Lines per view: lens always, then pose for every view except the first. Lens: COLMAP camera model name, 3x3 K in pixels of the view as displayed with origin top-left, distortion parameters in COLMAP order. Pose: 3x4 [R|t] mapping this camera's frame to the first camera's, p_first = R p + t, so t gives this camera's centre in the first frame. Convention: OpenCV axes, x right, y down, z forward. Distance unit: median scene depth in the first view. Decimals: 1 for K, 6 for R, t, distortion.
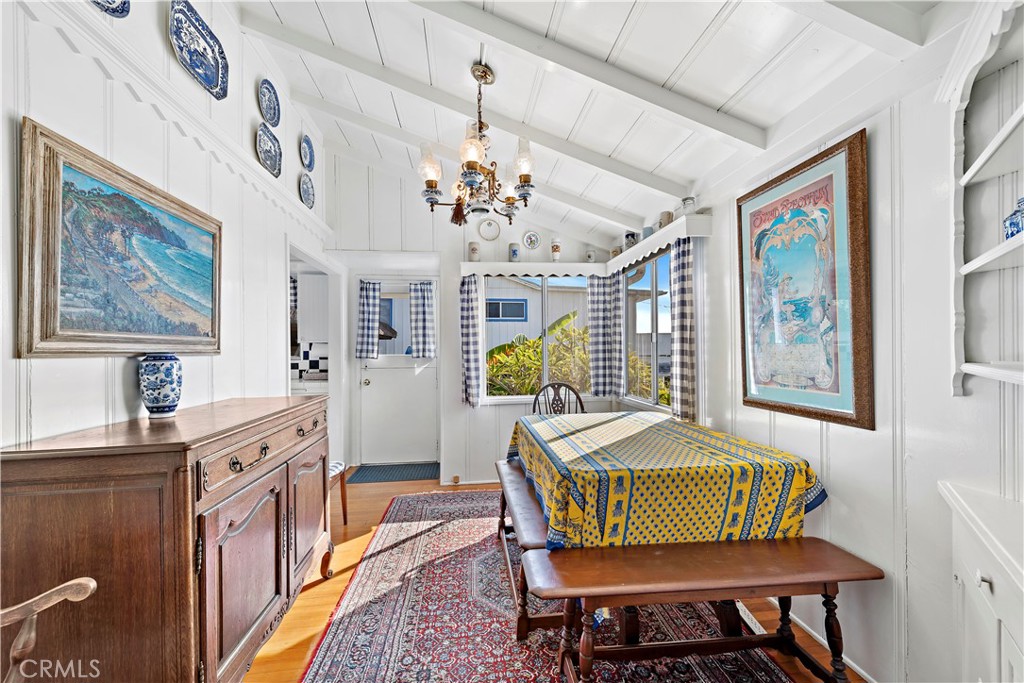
lens RADIAL K [[405.3, 0, 510.6], [0, 405.3, 344.8], [0, 0, 1]] dist [0.019517, -0.006390]
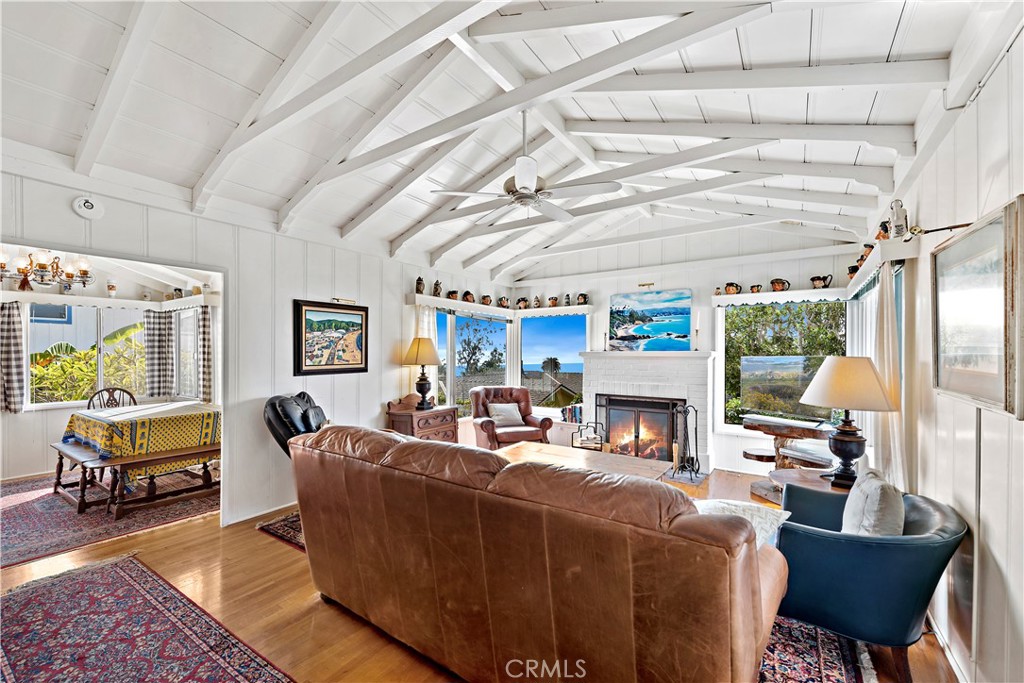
lens RADIAL K [[418.7, 0, 506.2], [0, 418.7, 354.3], [0, 0, 1]] dist [0.020256, -0.006315]
pose [[0.662609, 0.005560, 0.748945, -0.072957], [-0.012326, 0.999918, 0.003482, -0.040677], [-0.748864, -0.011539, 0.662623, -0.902370]]
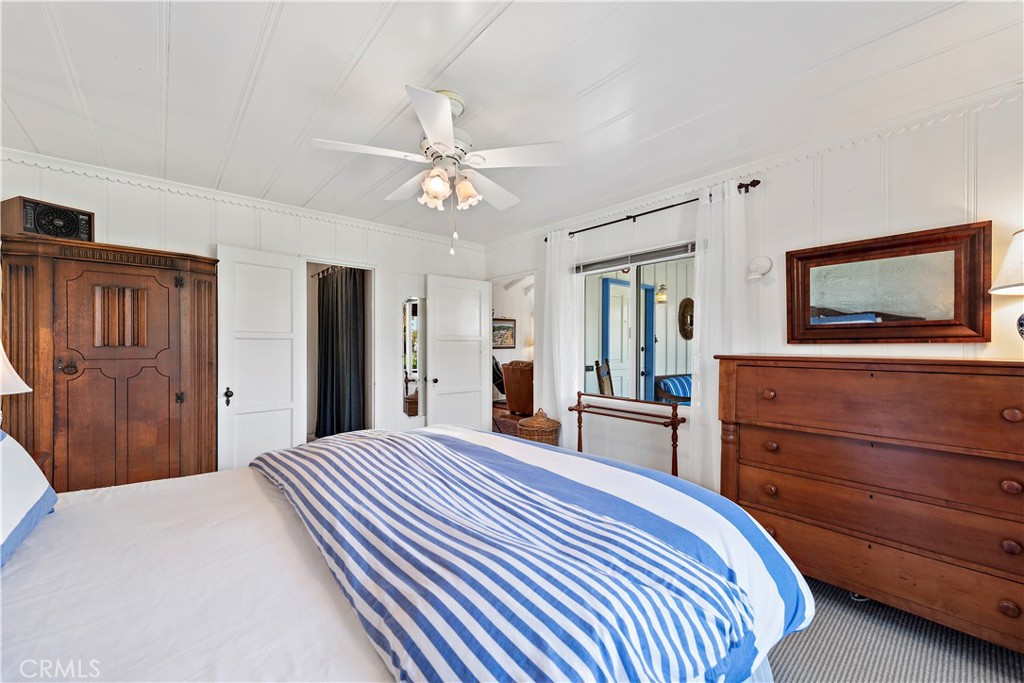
lens RADIAL K [[405.3, 0, 510.6], [0, 405.3, 344.8], [0, 0, 1]] dist [0.019517, -0.006390]
pose [[0.825357, 0.003935, 0.564597, -0.916653], [-0.008879, 0.999943, 0.006010, -0.020660], [-0.564541, -0.009973, 0.825345, -1.919937]]
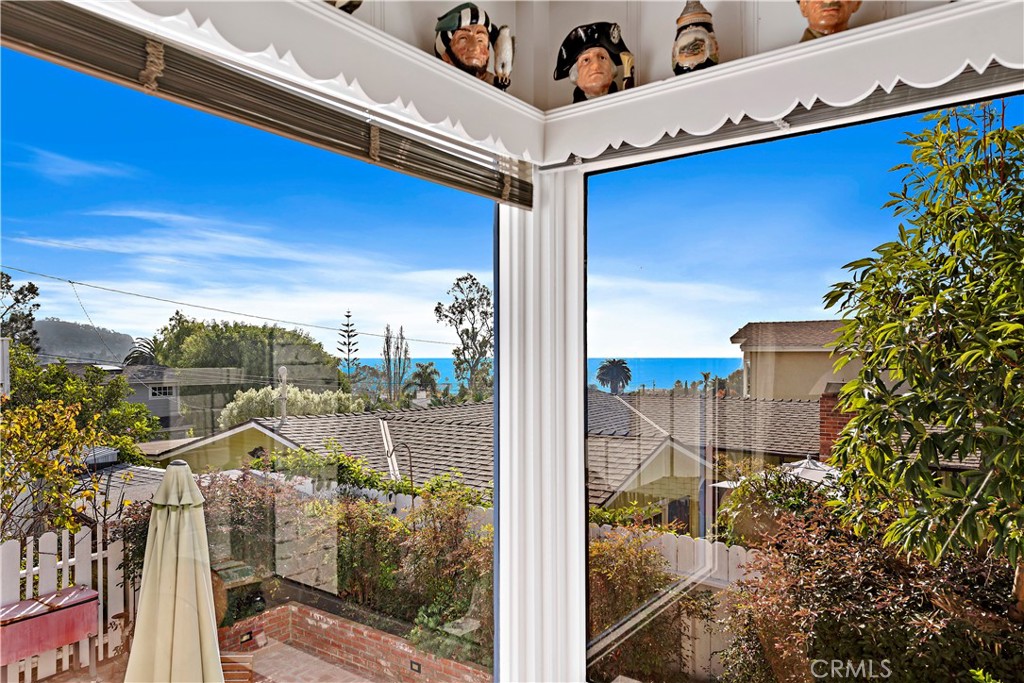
lens RADIAL K [[689.4, 0, 512.0], [0, 689.4, 341.5], [0, 0, 1]] dist [0.000575, 0.000190]
pose [[0.690201, 0.015317, 0.723455, 0.913711], [-0.006908, 0.999870, -0.014579, -0.057708], [-0.723584, 0.005064, 0.690217, -0.069015]]
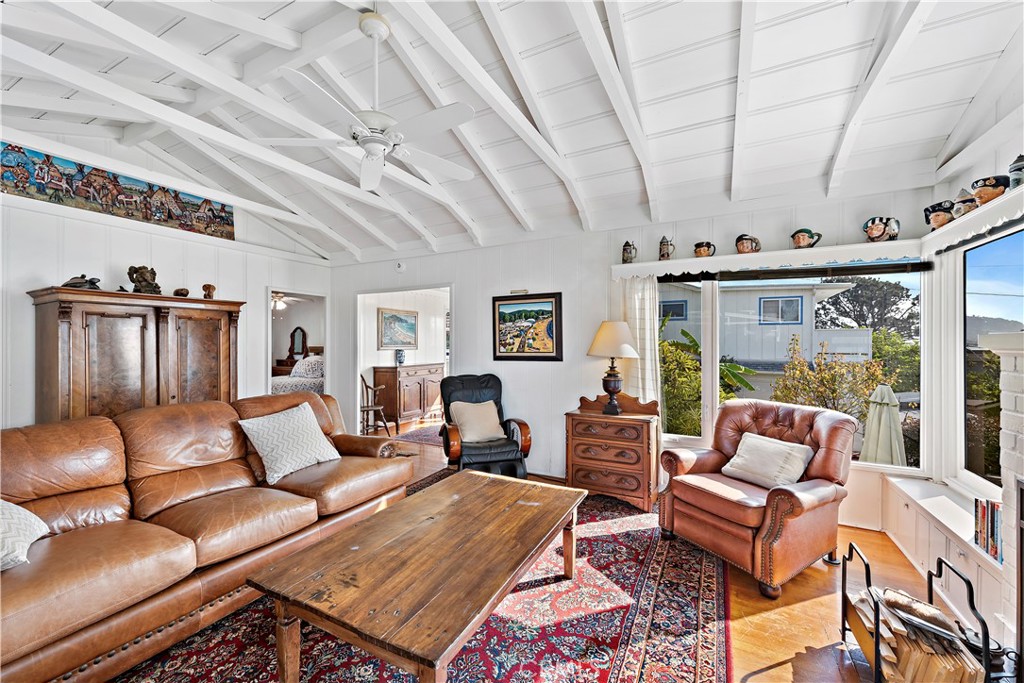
lens RADIAL K [[405.3, 0, 510.6], [0, 405.3, 344.8], [0, 0, 1]] dist [0.019517, -0.006390]
pose [[0.822243, 0.008105, -0.569078, 1.076168], [0.003151, 0.999818, 0.018792, -0.046148], [0.569127, -0.017245, 0.822069, -0.788194]]
